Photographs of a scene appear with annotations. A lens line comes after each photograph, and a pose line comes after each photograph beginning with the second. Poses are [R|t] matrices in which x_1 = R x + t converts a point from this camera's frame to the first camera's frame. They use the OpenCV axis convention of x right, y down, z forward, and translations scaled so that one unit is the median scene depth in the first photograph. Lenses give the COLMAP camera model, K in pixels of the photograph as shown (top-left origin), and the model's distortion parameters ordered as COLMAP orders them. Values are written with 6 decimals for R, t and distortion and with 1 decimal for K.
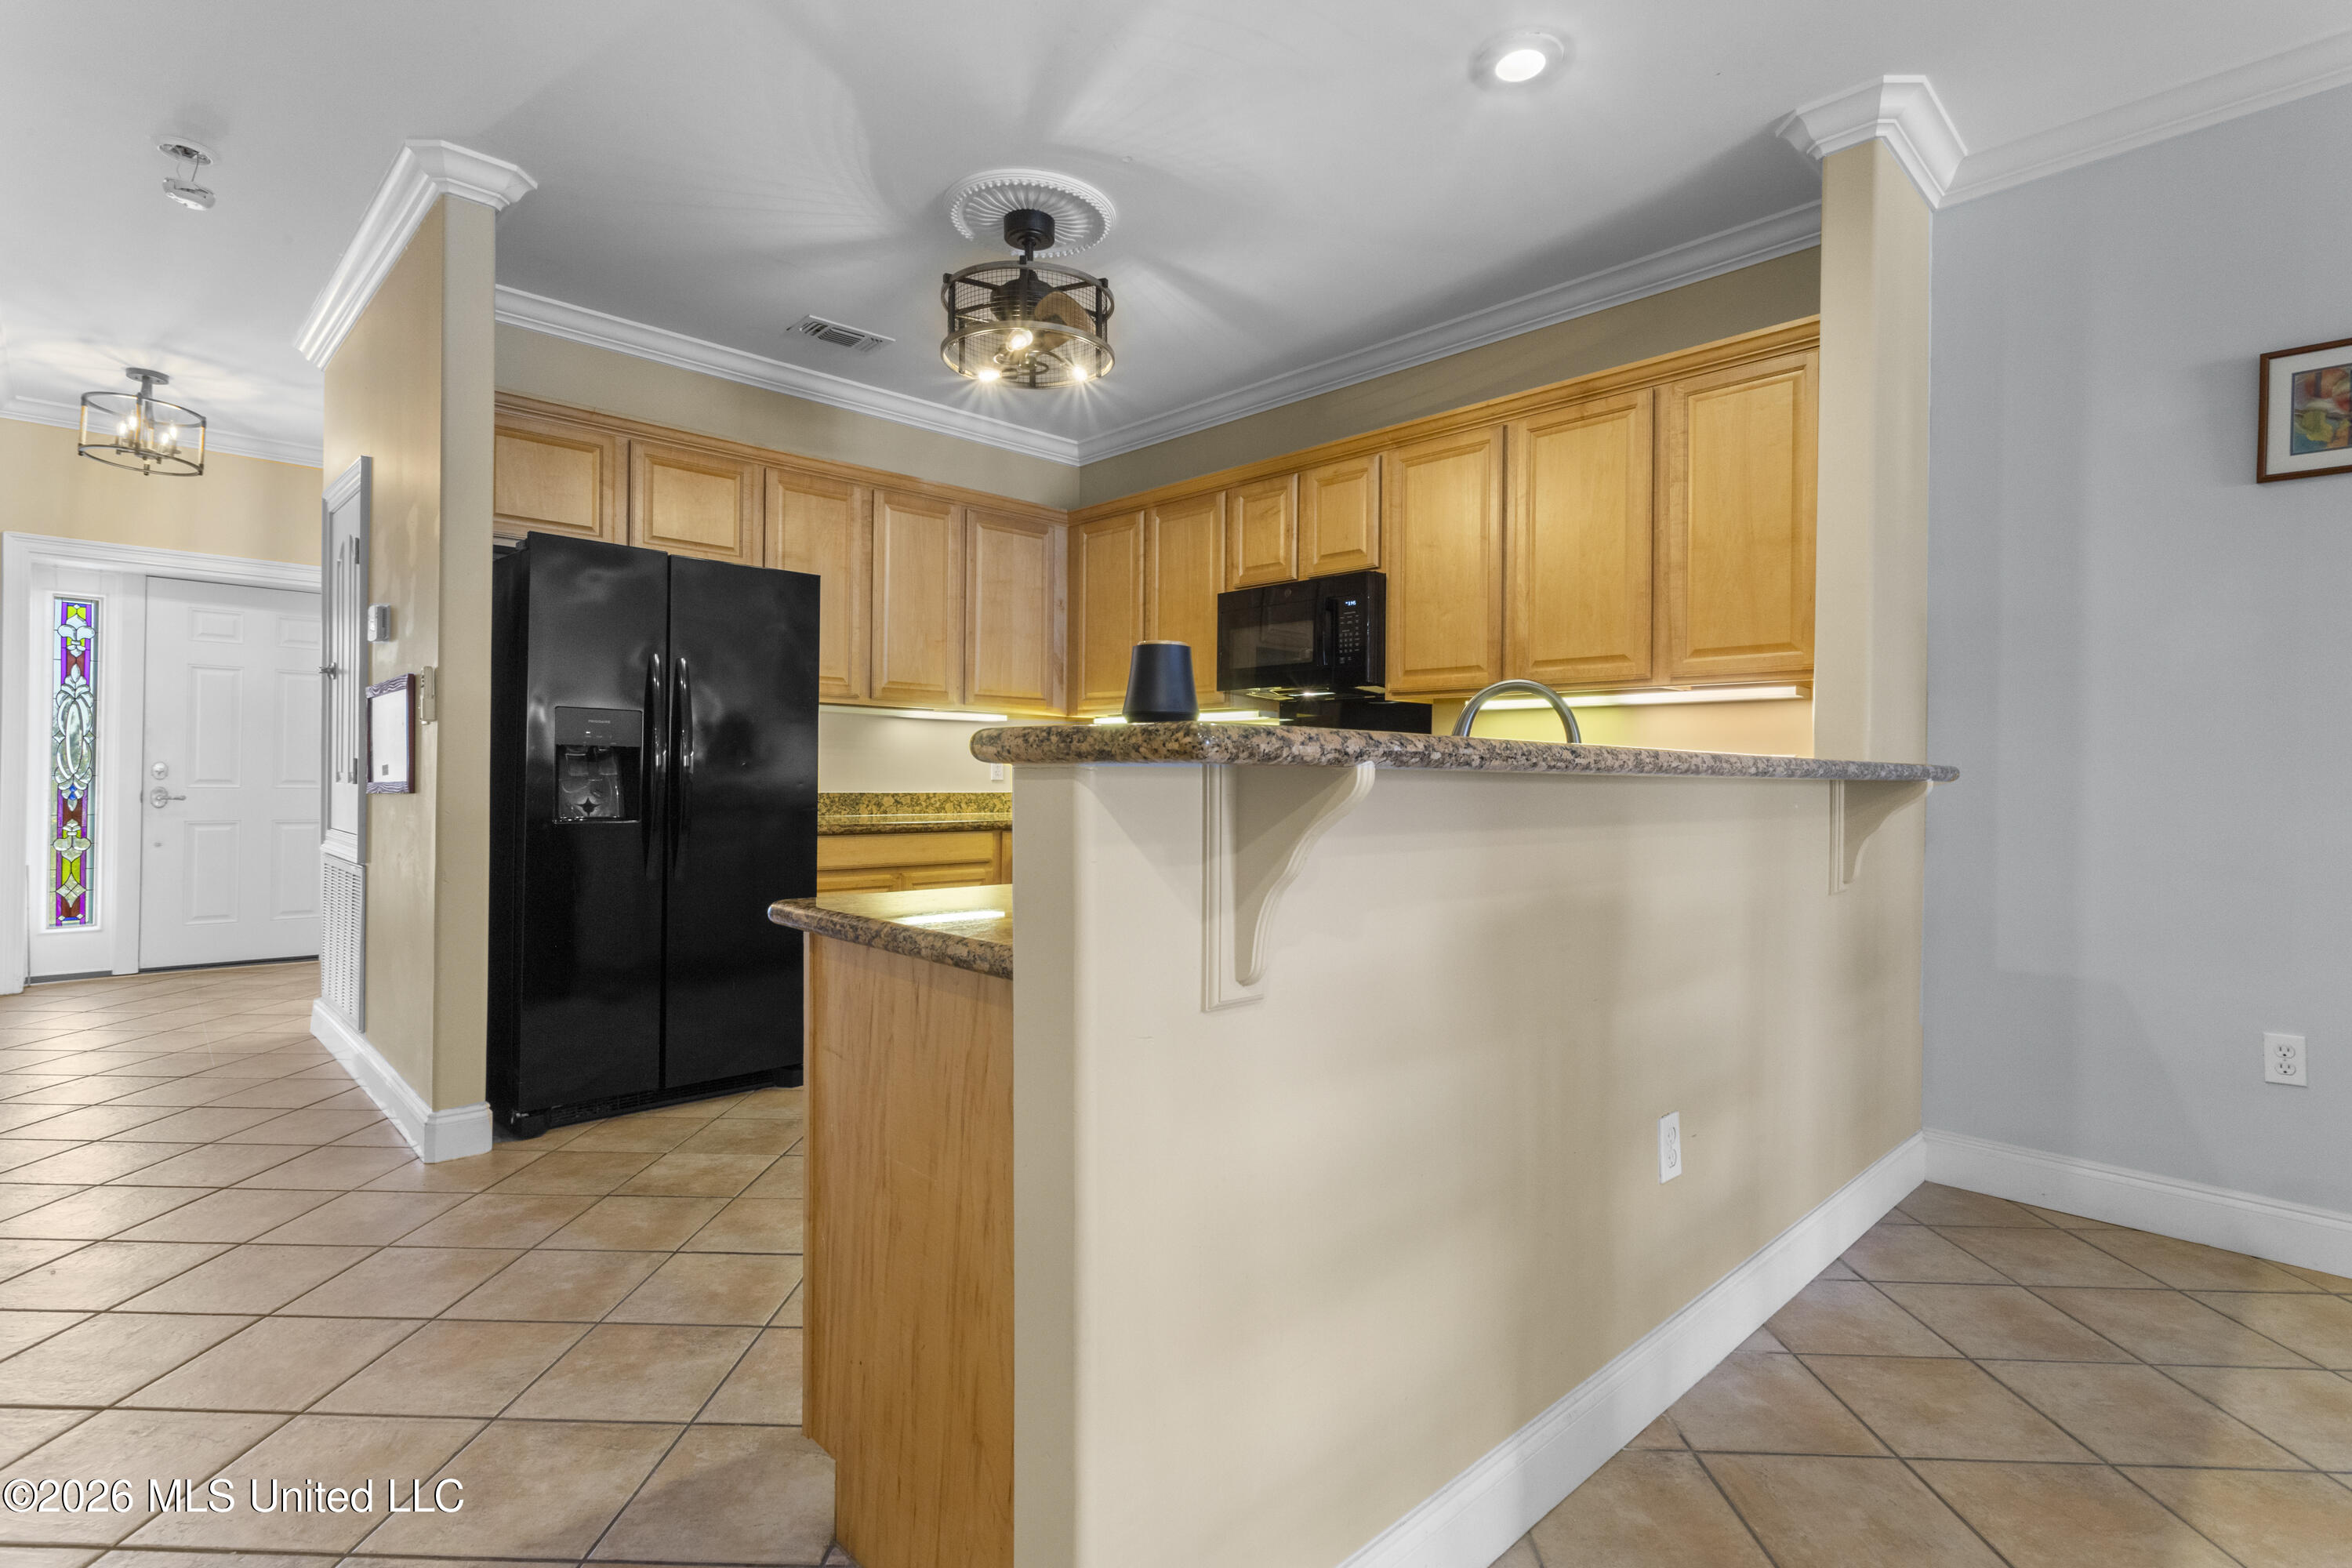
lens RADIAL K [[1116.5, 0, 1167.3], [0, 1116.5, 771.4], [0, 0, 1]] dist [-0.001111, 0.002627]
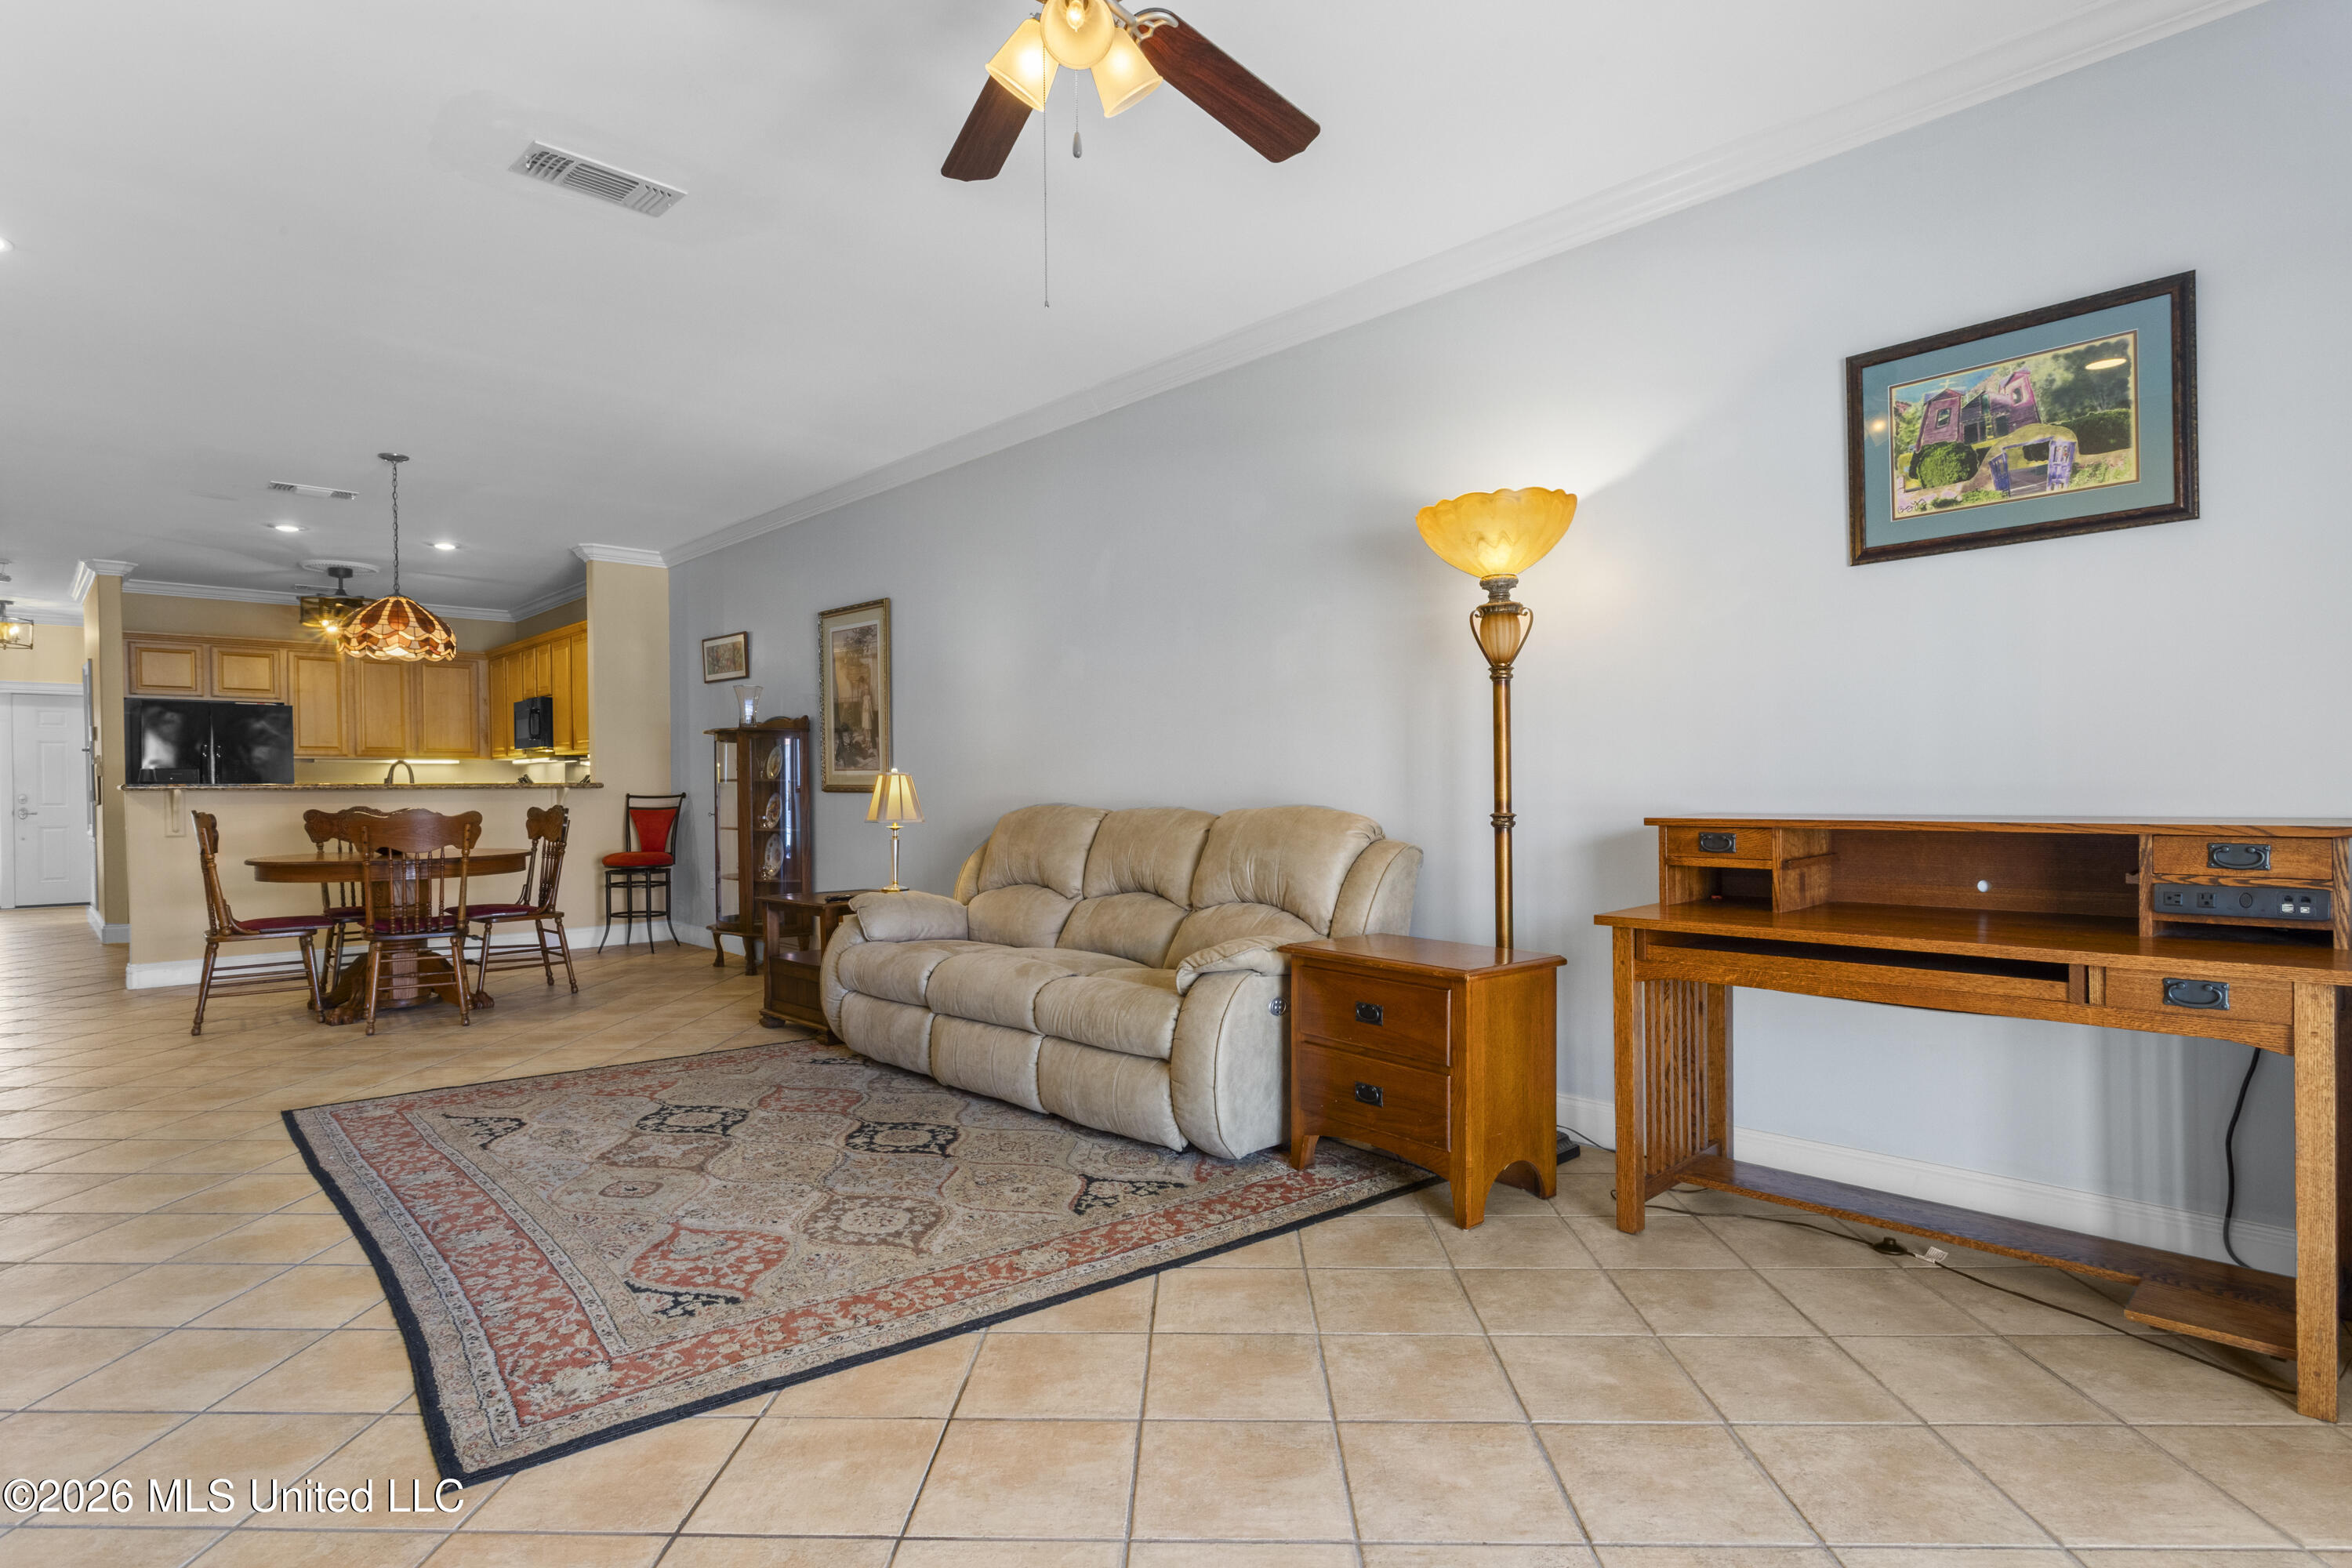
lens RADIAL K [[1187.0, 0, 1153.9], [0, 1187.0, 804.5], [0, 0, 1]] dist [-0.003048, 0.003102]
pose [[0.999774, -0.019648, -0.008112, 1.198292], [0.019795, 0.999634, 0.018459, 0.011669], [0.007747, -0.018616, 0.999797, -1.152847]]
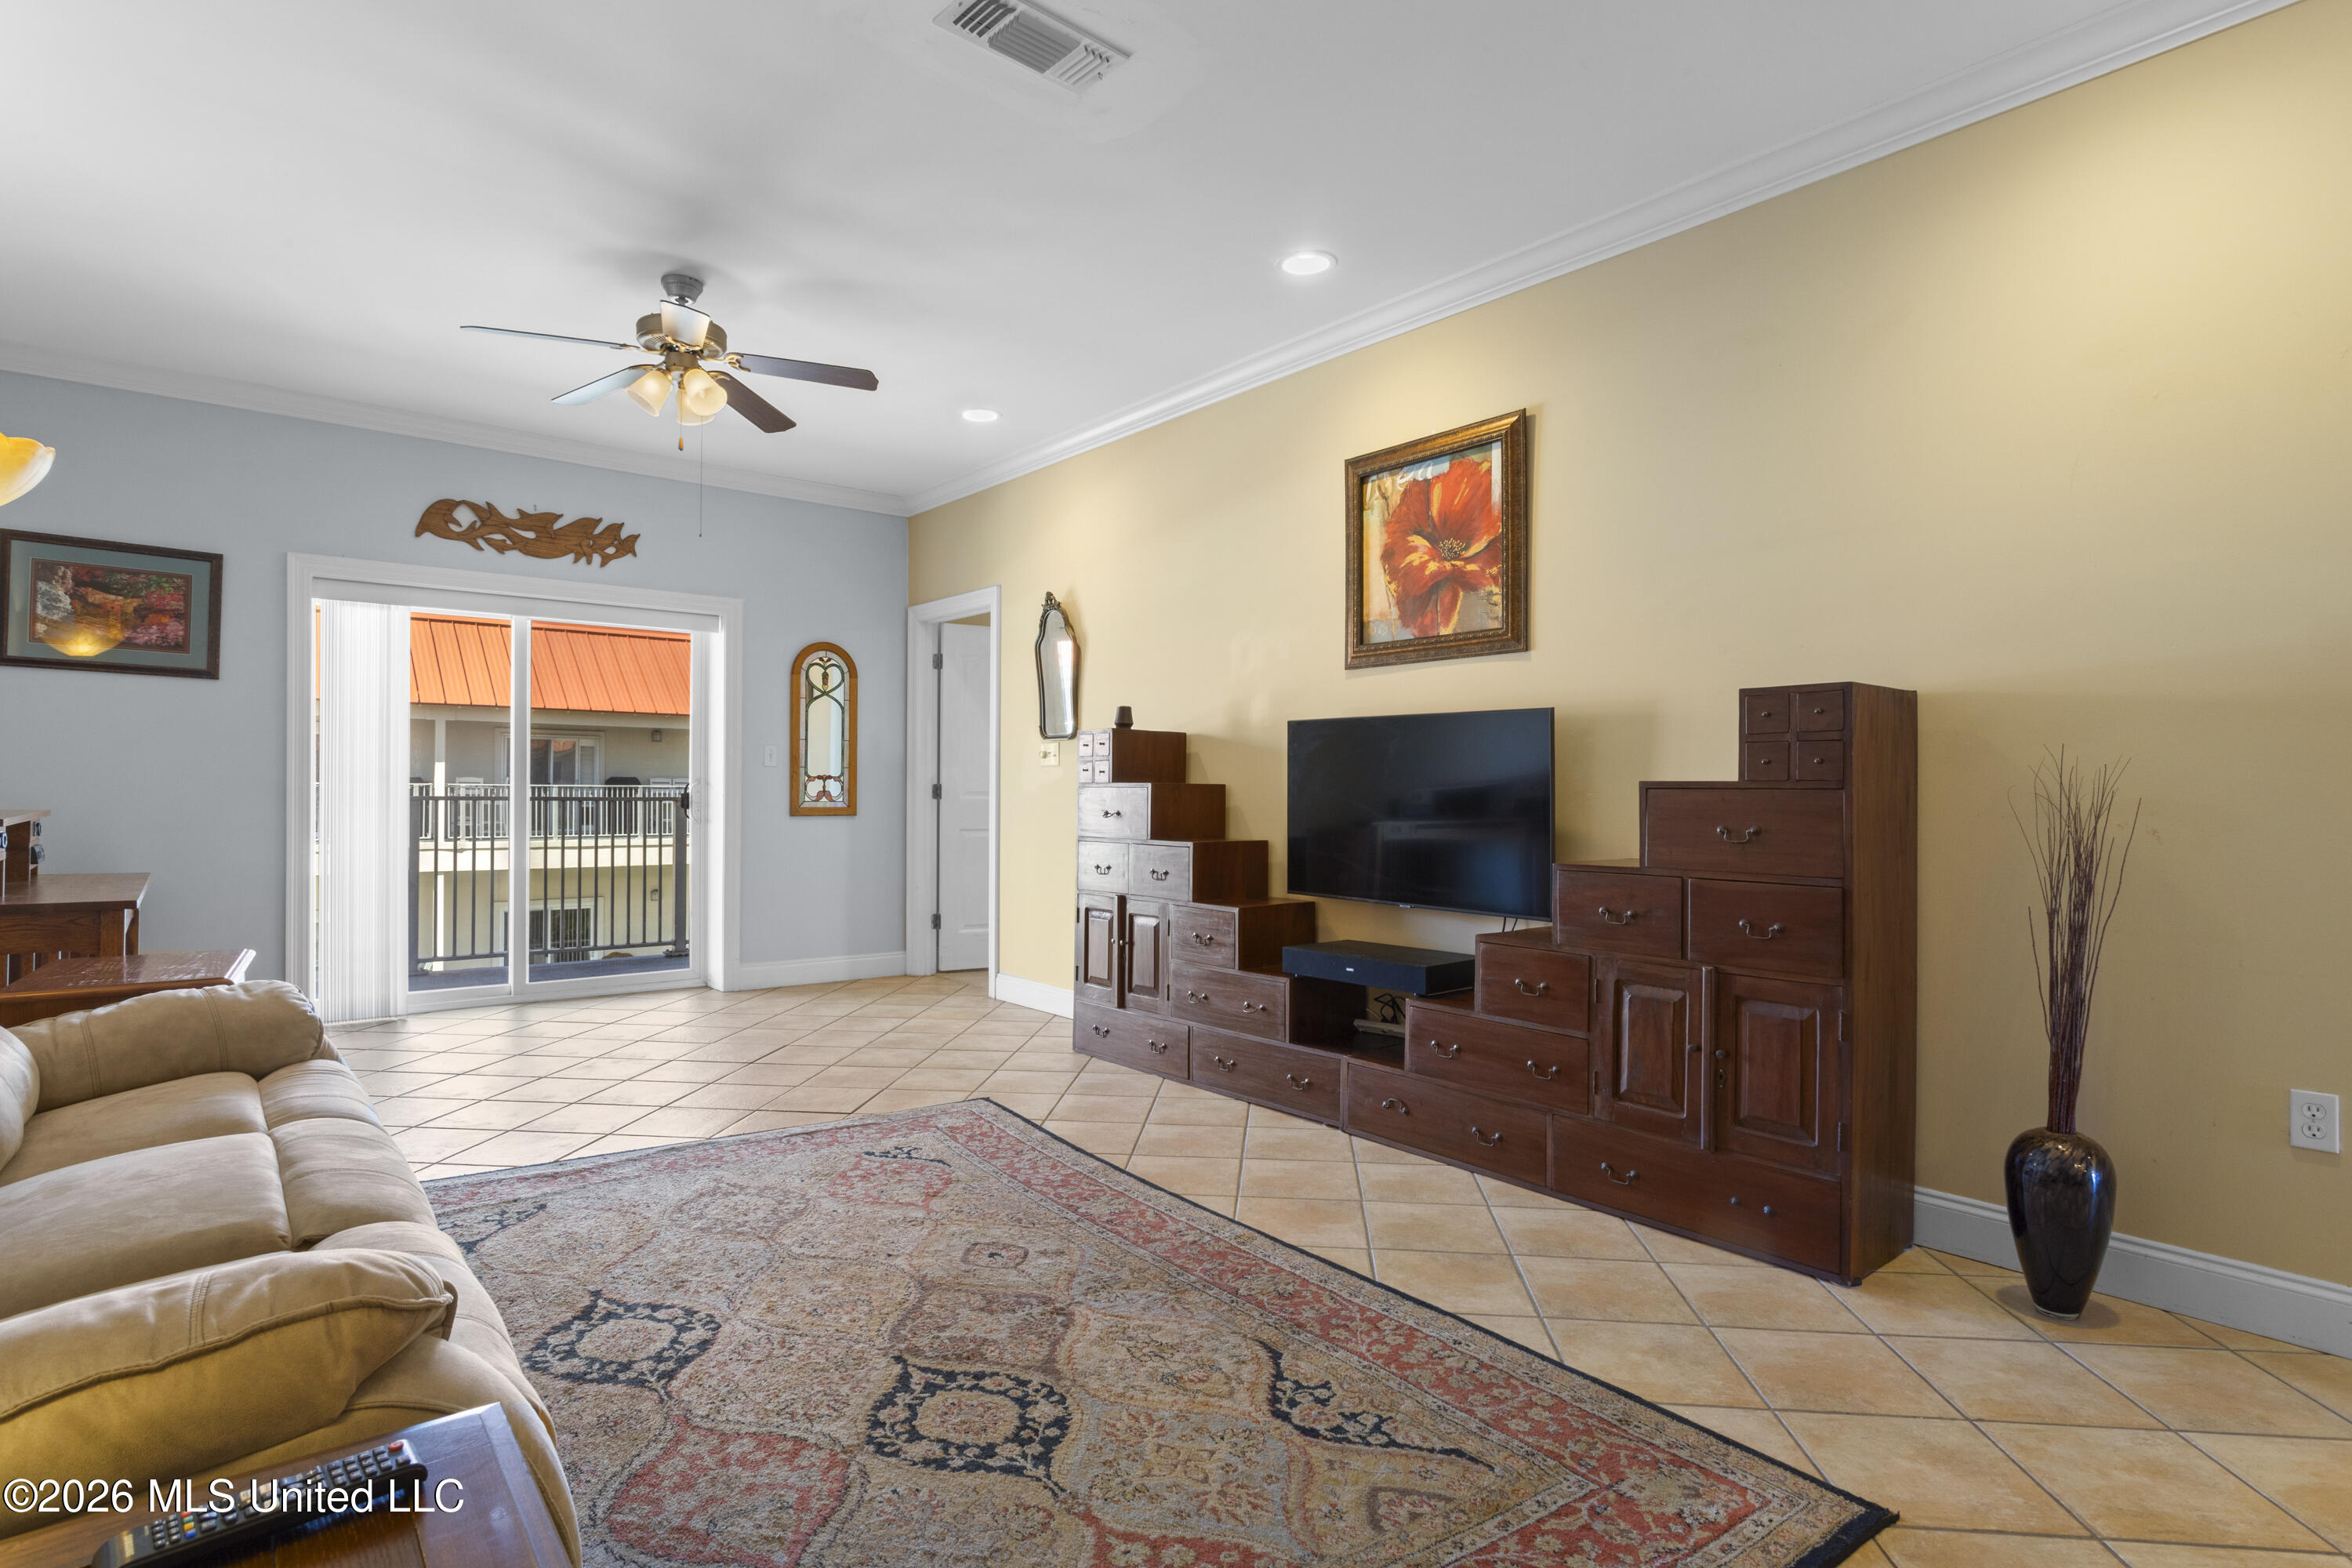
lens RADIAL K [[1187.0, 0, 1174.1], [0, 1187.0, 817.4], [0, 0, 1]] dist [-0.003048, 0.003102]
pose [[-0.997385, -0.020318, 0.069351, 0.768127], [-0.018904, 0.999601, 0.020983, 0.008898], [-0.069750, 0.019617, -0.997372, 0.083776]]
